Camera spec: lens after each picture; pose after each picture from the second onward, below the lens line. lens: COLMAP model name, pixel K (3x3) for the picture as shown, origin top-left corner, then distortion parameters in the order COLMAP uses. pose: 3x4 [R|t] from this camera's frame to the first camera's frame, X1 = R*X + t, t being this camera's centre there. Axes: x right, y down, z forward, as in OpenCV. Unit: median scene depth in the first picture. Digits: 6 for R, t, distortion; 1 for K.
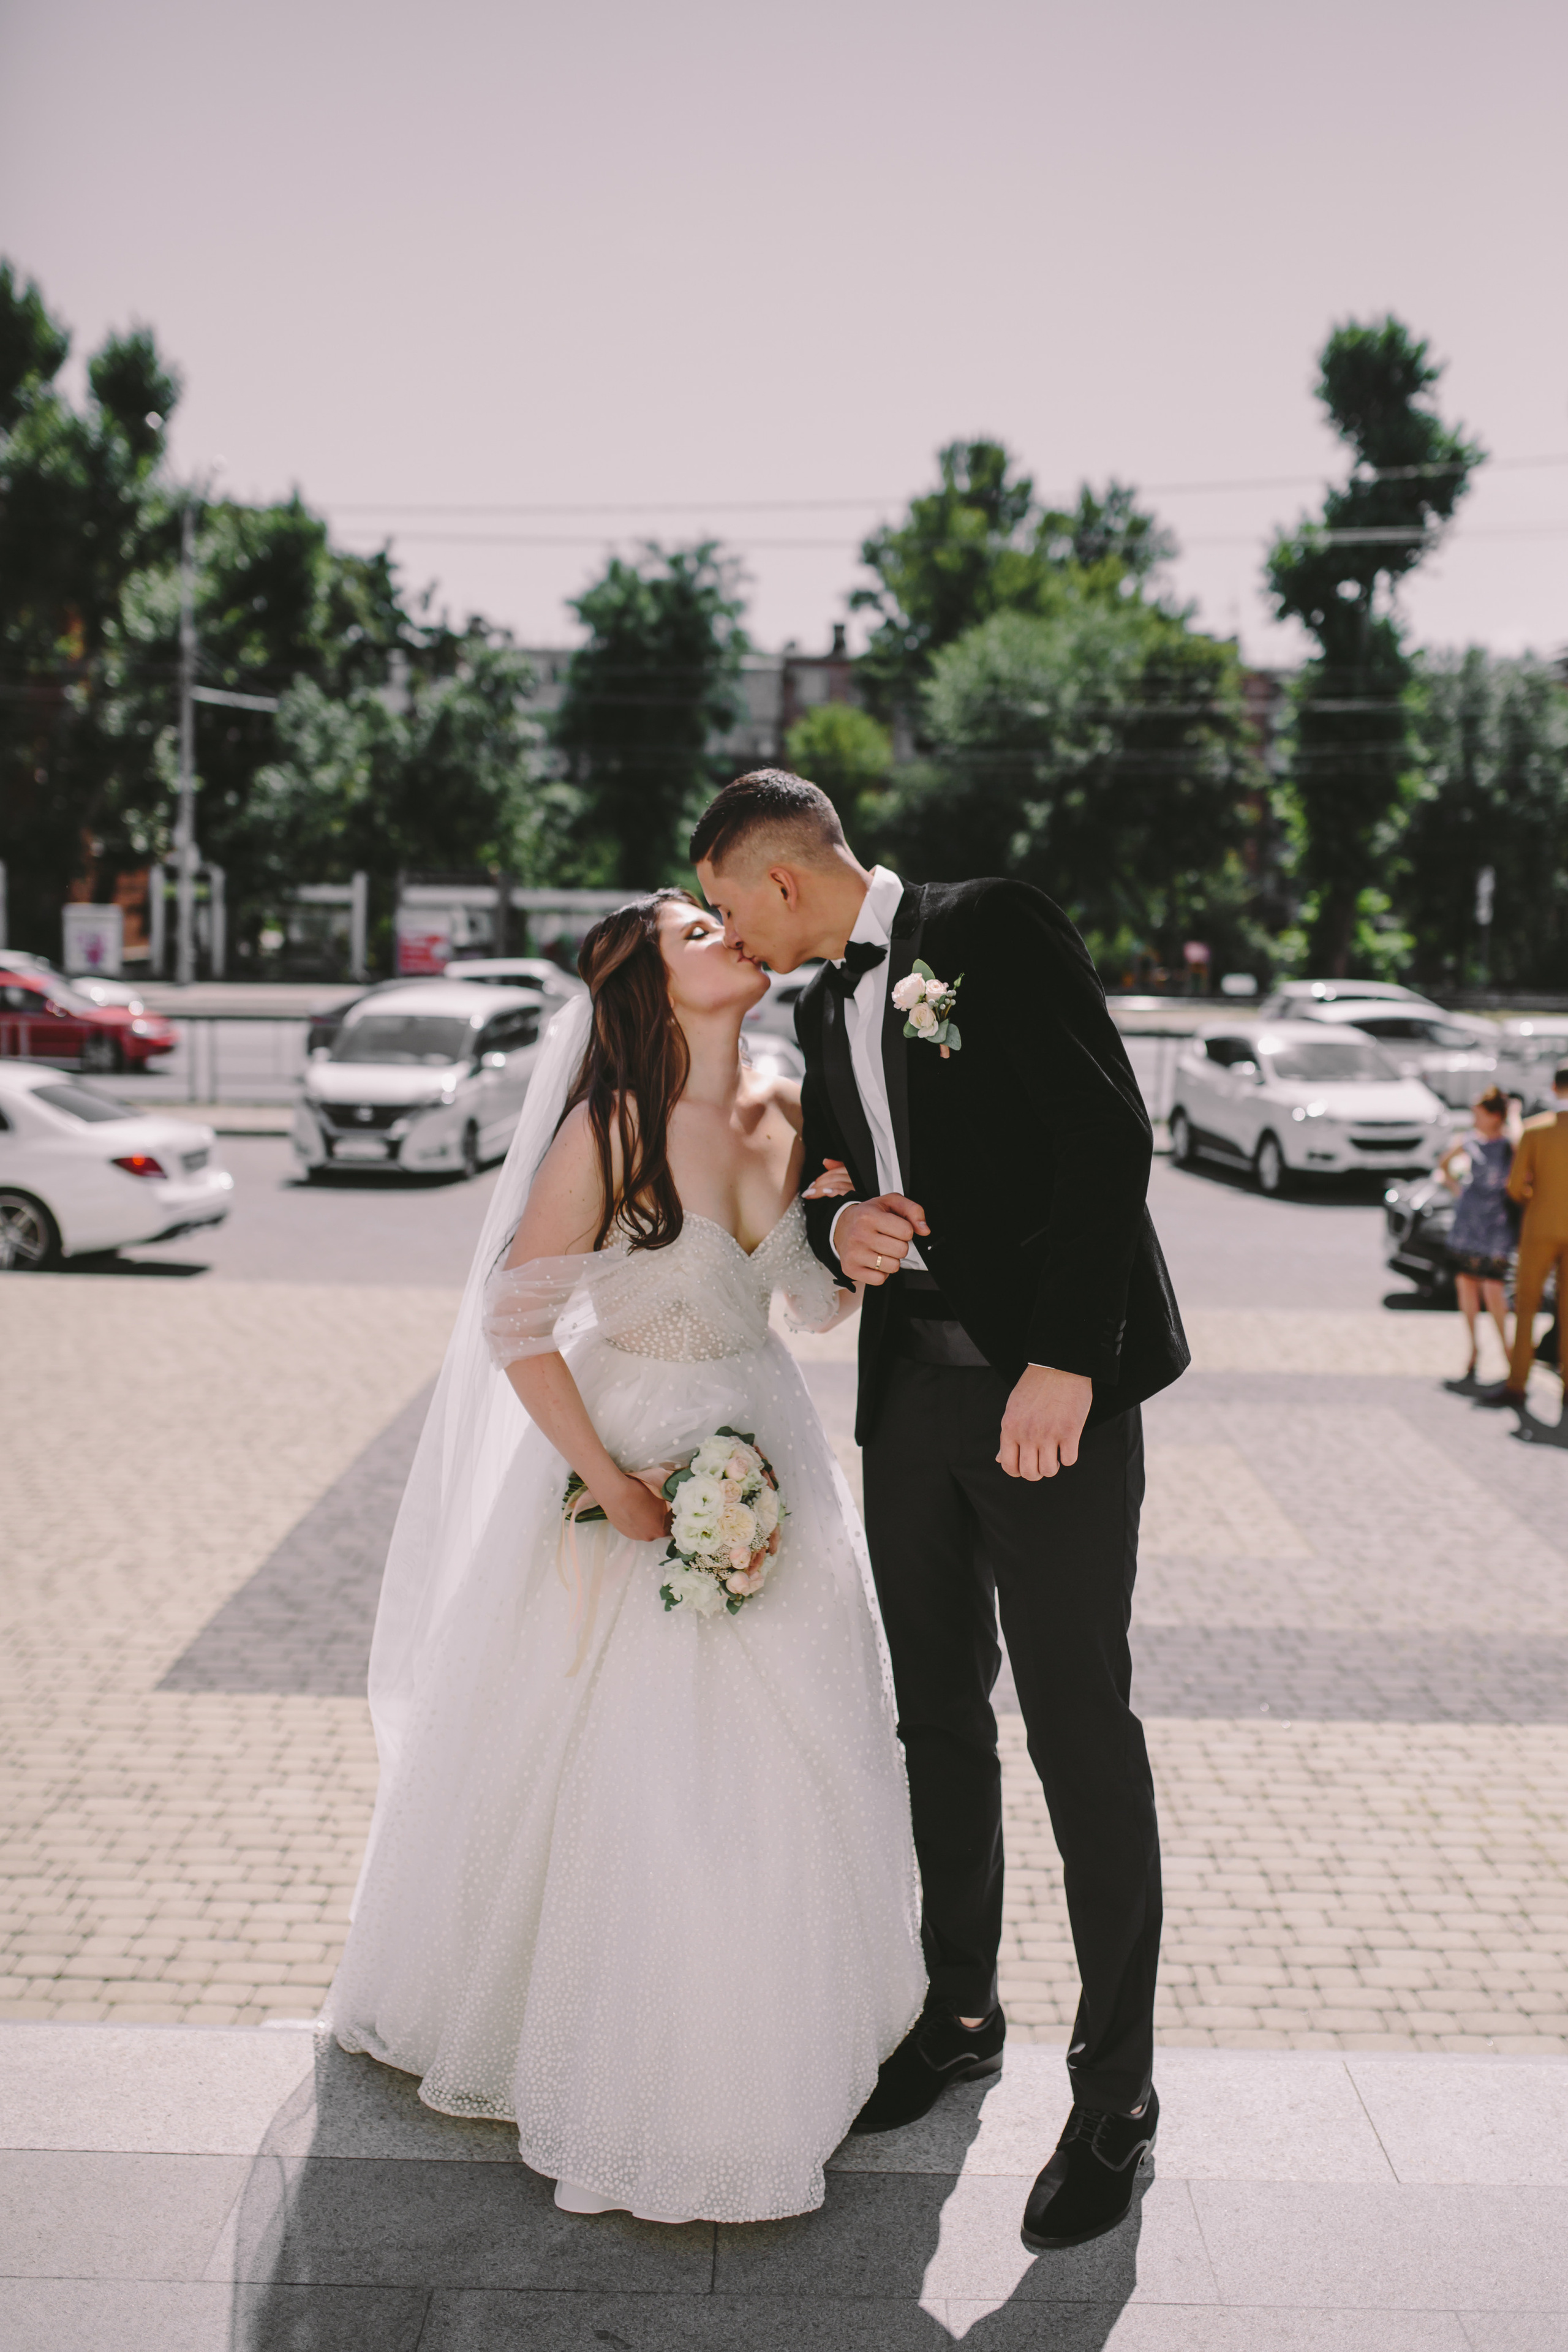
lens RADIAL K [[2407.1, 0, 801.9], [0, 2407.1, 1180.0], [0, 0, 1]] dist [-0.066044, 0.109429]
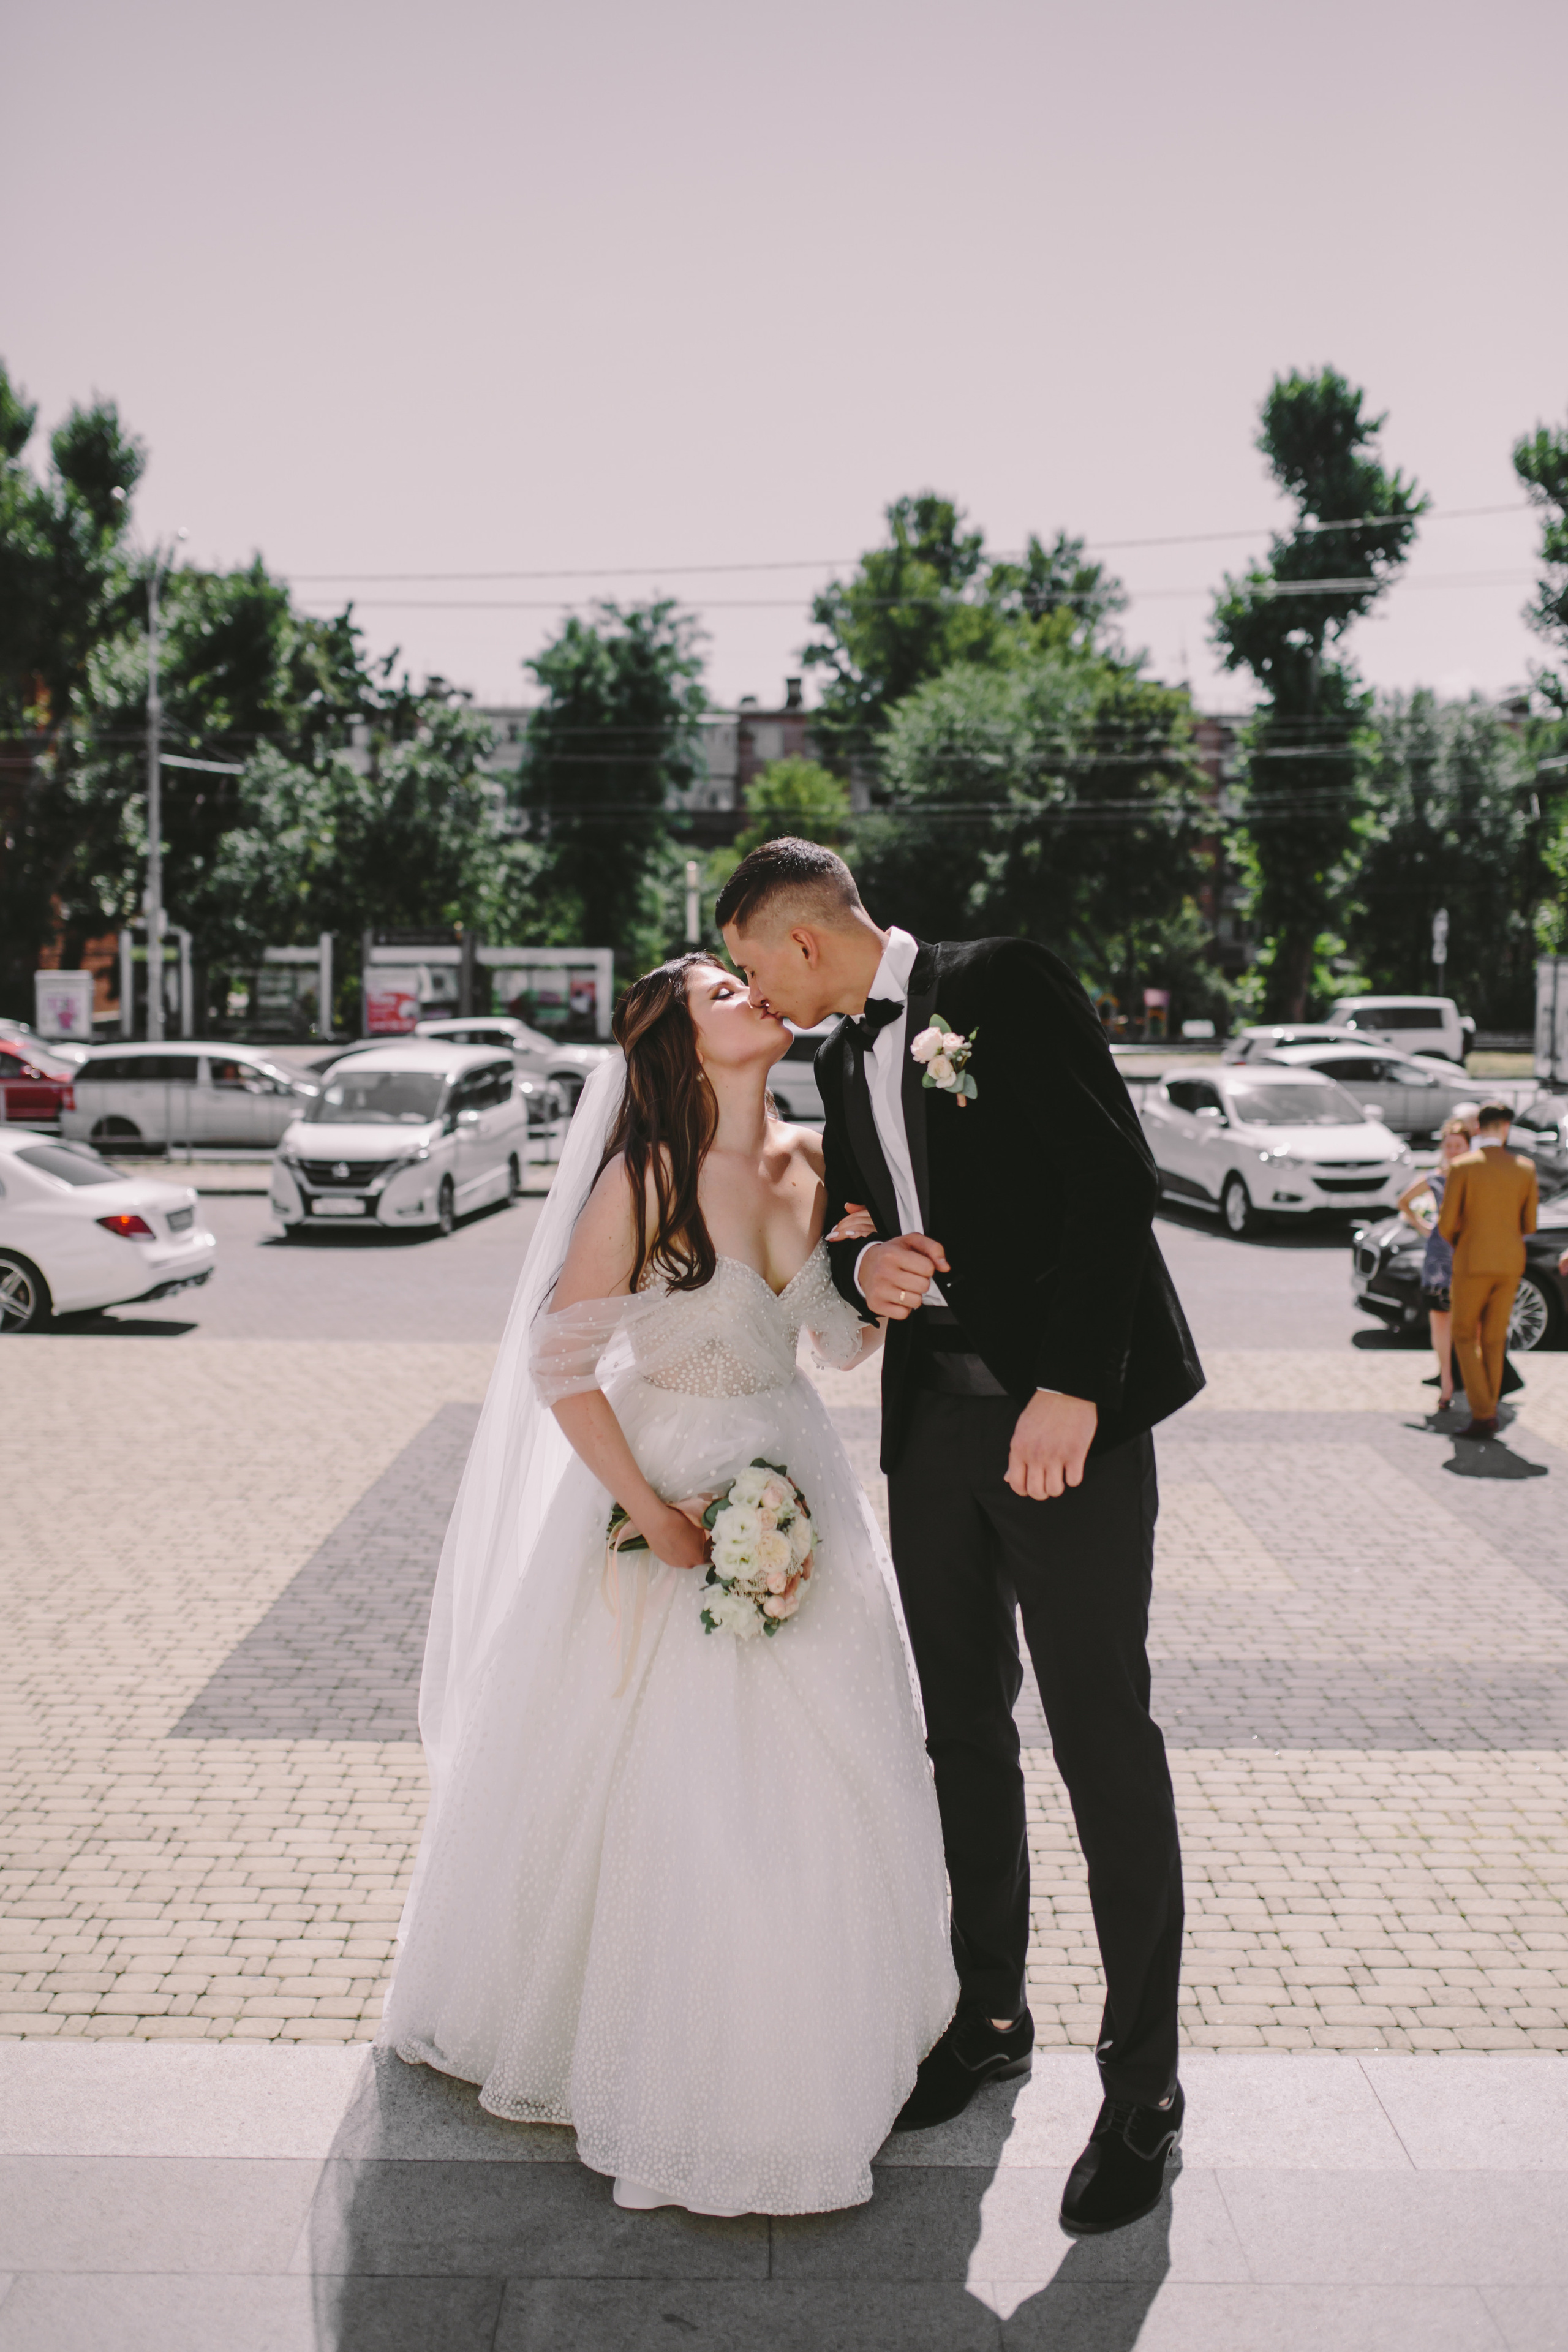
lens RADIAL K [[2412.9, 0, 754.1], [0, 2412.9, 1143.7], [0, 0, 1]] dist [-0.079488, 0.143184]
pose [[0.999856, -0.016831, -0.001987, -0.006366], [0.016747, 0.999195, -0.036465, 0.000662], [0.002599, 0.036426, 0.999333, -0.013525]]
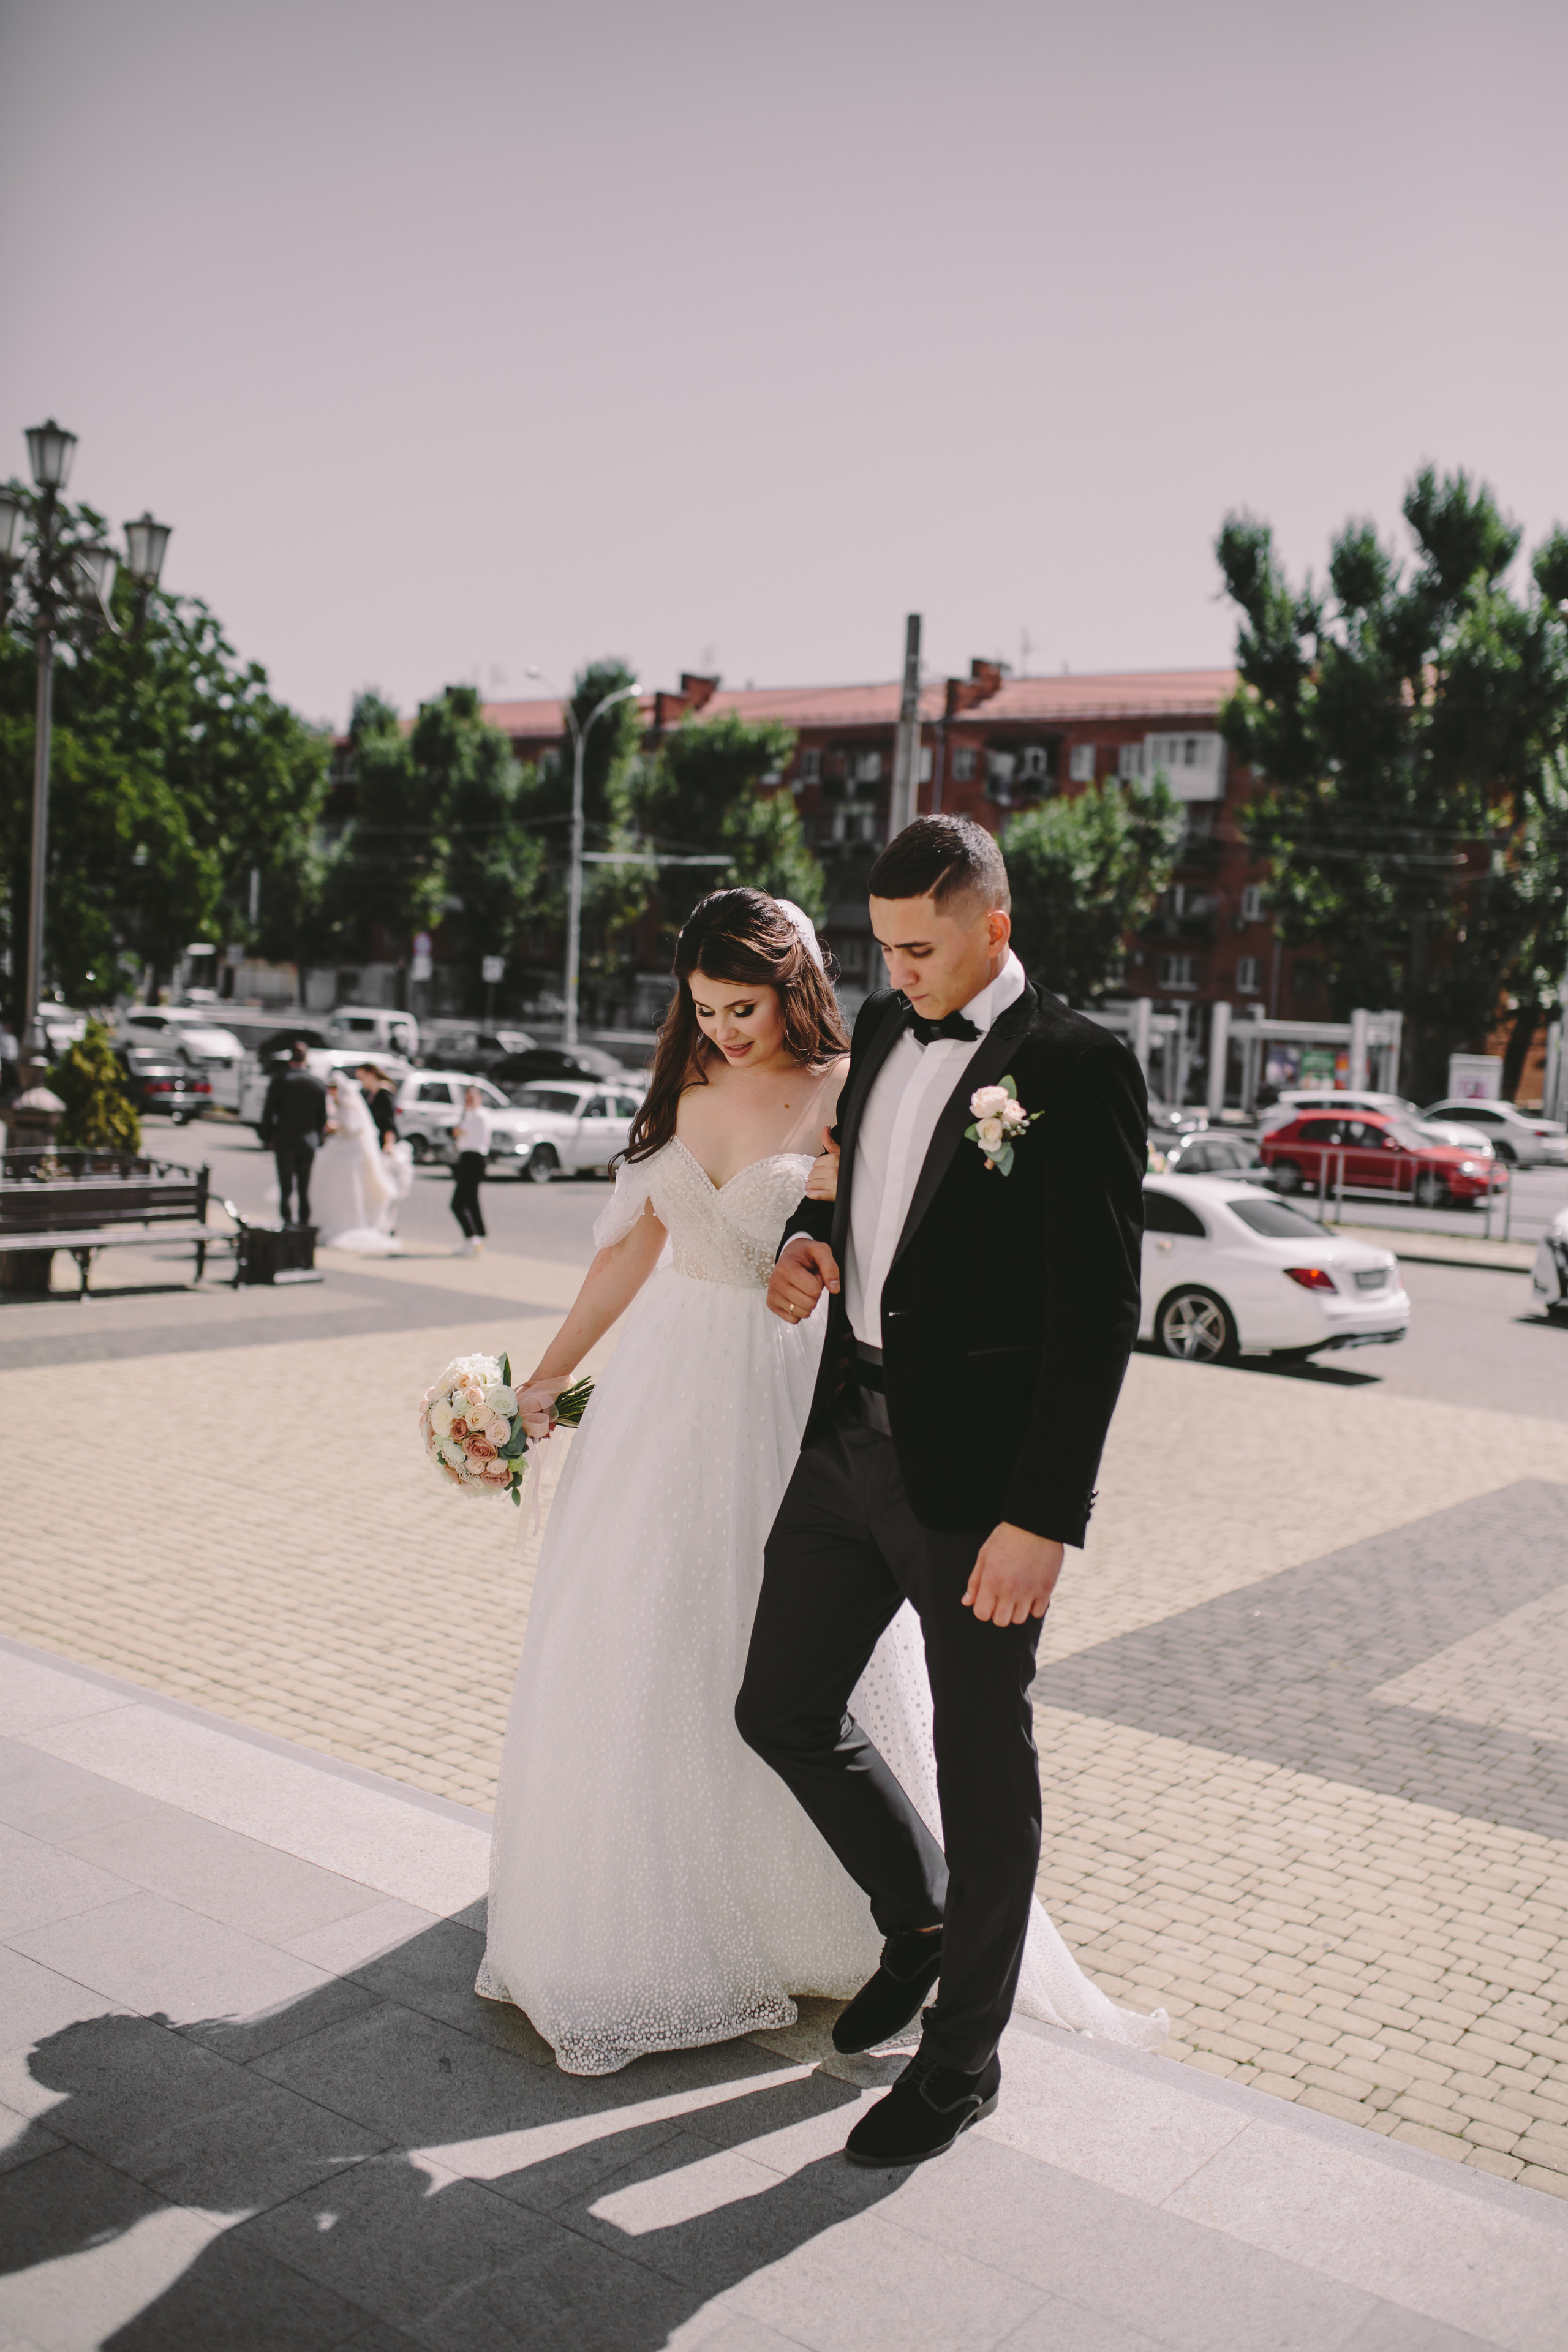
lens RADIAL K [[2286.7, 0, 784.4], [0, 2286.7, 1185.8], [0, 0, 1]] dist [-0.069251, 0.127419]
pose [[0.796174, 0.070226, -0.600978, 0.131302], [-0.106049, 0.994063, -0.024334, 0.002585], [0.595701, 0.083107, 0.798895, 0.003826]]
